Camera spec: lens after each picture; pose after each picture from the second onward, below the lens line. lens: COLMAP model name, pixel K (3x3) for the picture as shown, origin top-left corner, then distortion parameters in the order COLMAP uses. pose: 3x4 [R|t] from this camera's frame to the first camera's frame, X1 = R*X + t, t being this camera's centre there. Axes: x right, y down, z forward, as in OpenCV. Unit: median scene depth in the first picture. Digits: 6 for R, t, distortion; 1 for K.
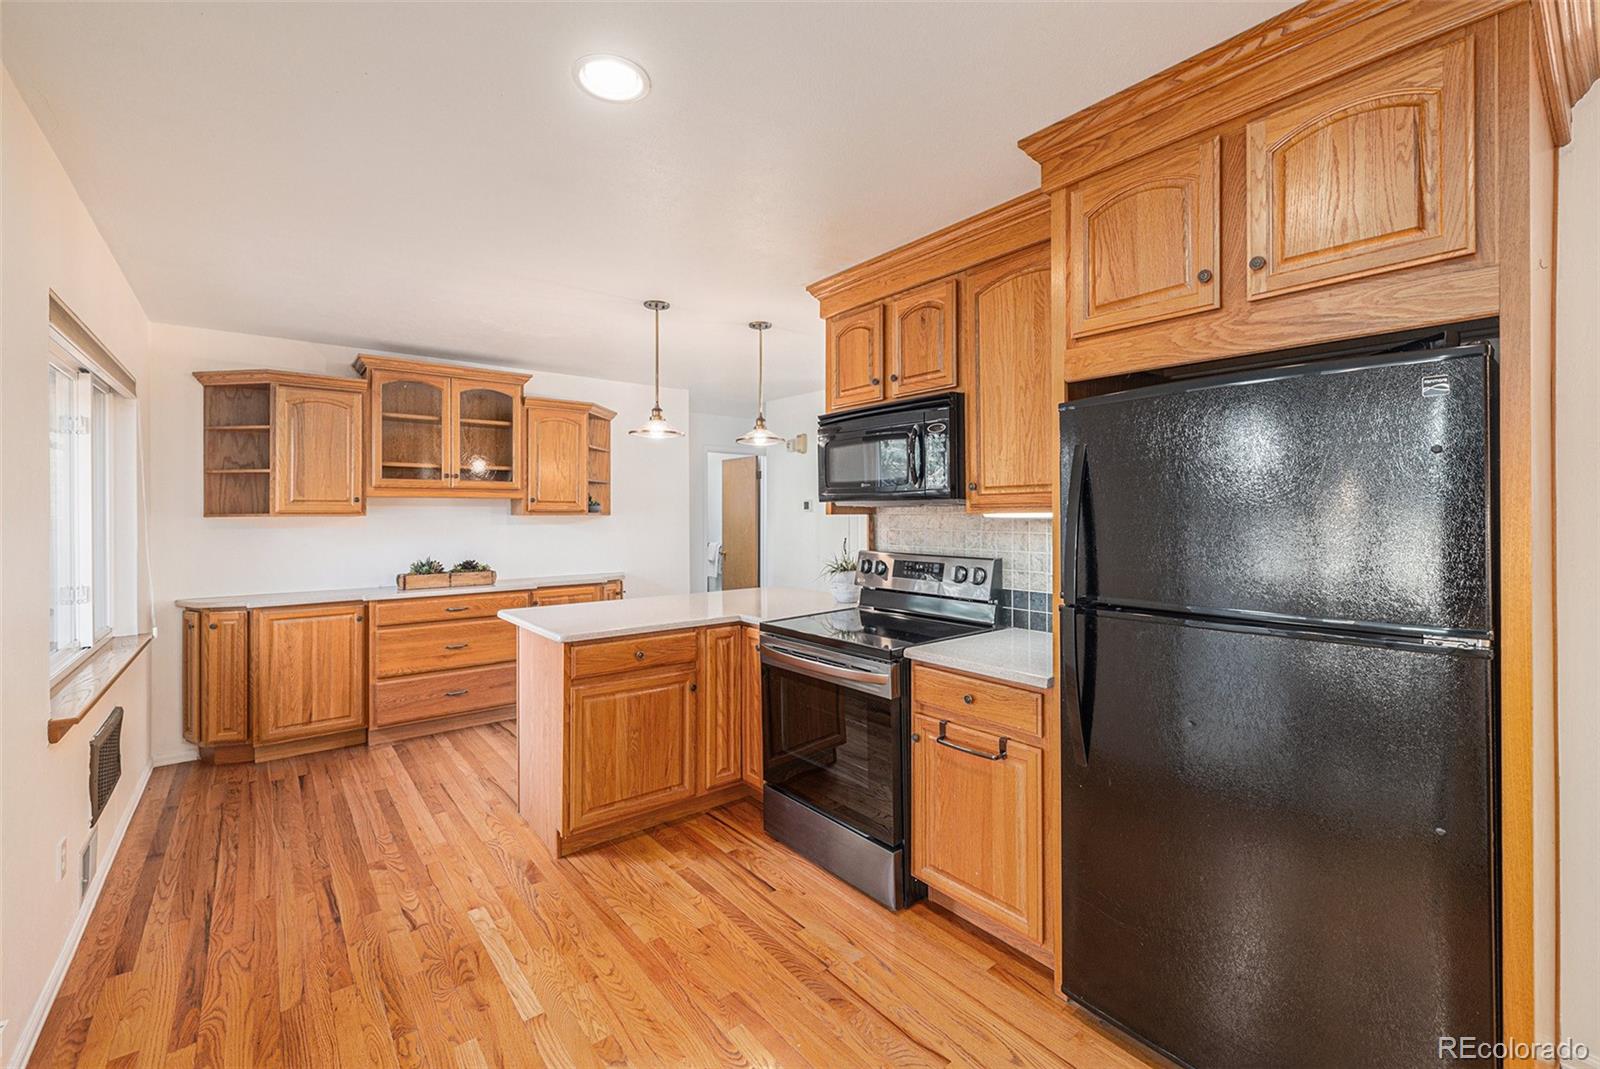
lens RADIAL K [[674.2, 0, 792.1], [0, 674.2, 521.5], [0, 0, 1]] dist [0.004338, 0.001169]
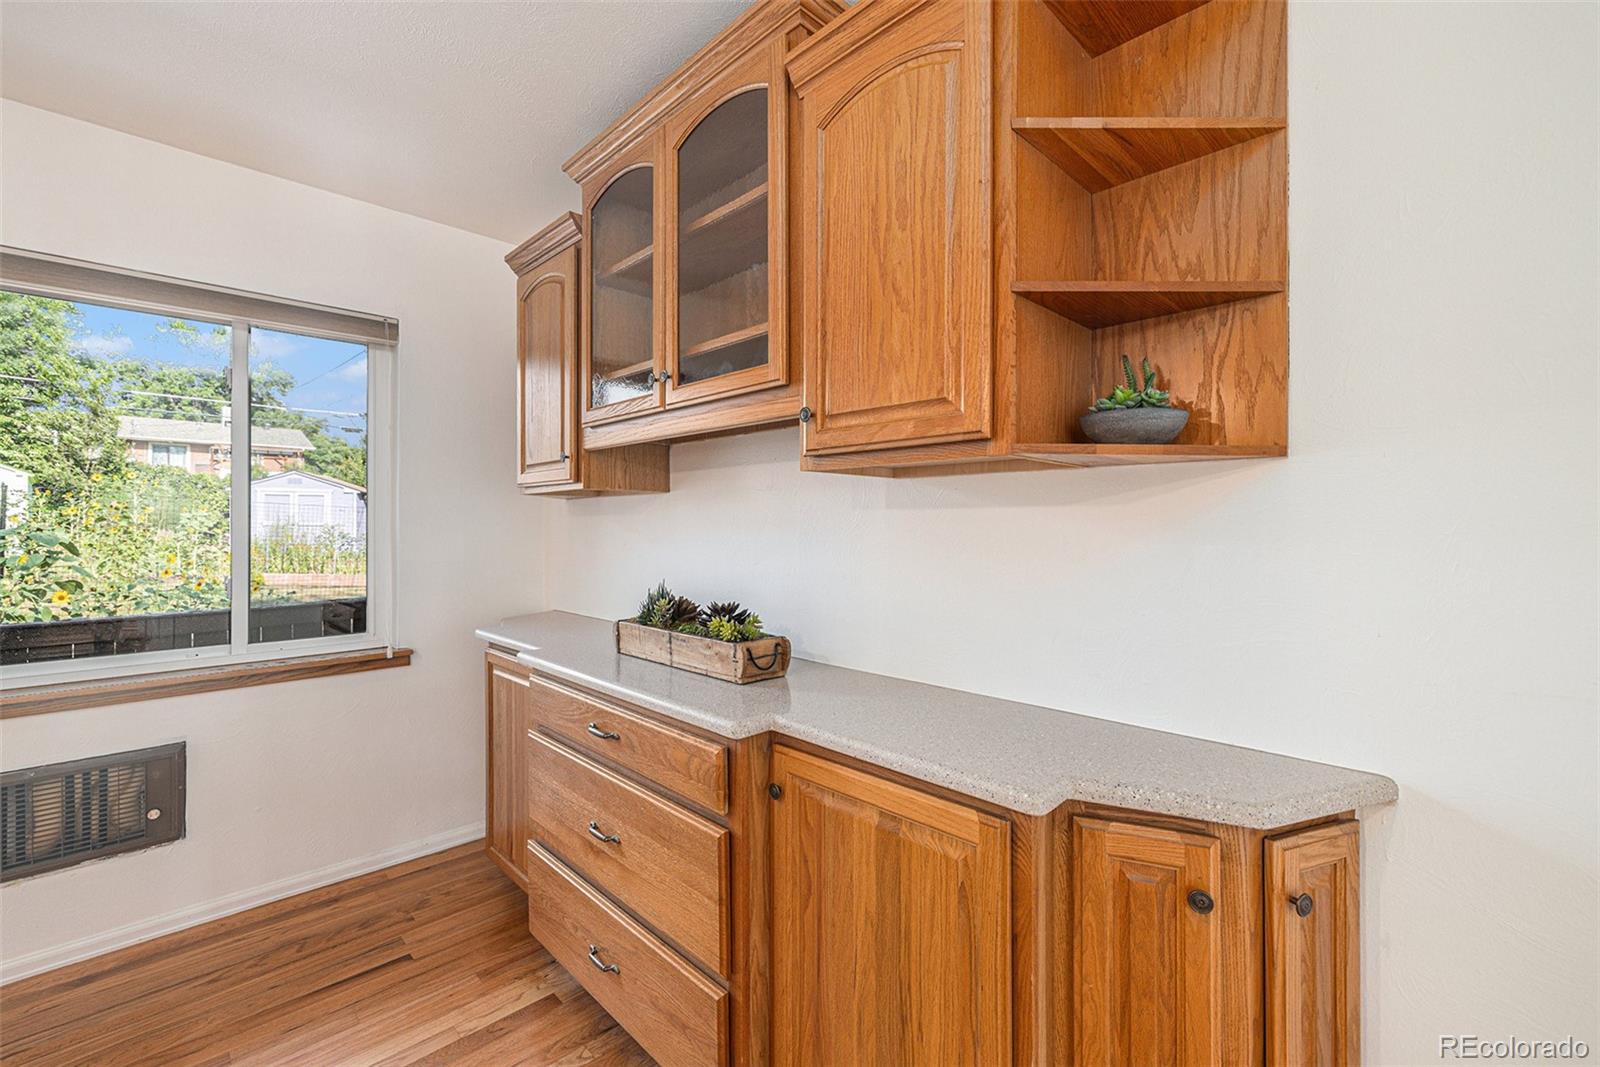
lens RADIAL K [[674.2, 0, 791.7], [0, 674.2, 531.5], [0, 0, 1]] dist [0.004338, 0.001169]
pose [[0.086771, 0.015557, -0.996107, -0.135863], [-0.004897, 0.999873, 0.015189, 0.012980], [0.996216, 0.003559, 0.086836, 1.197685]]
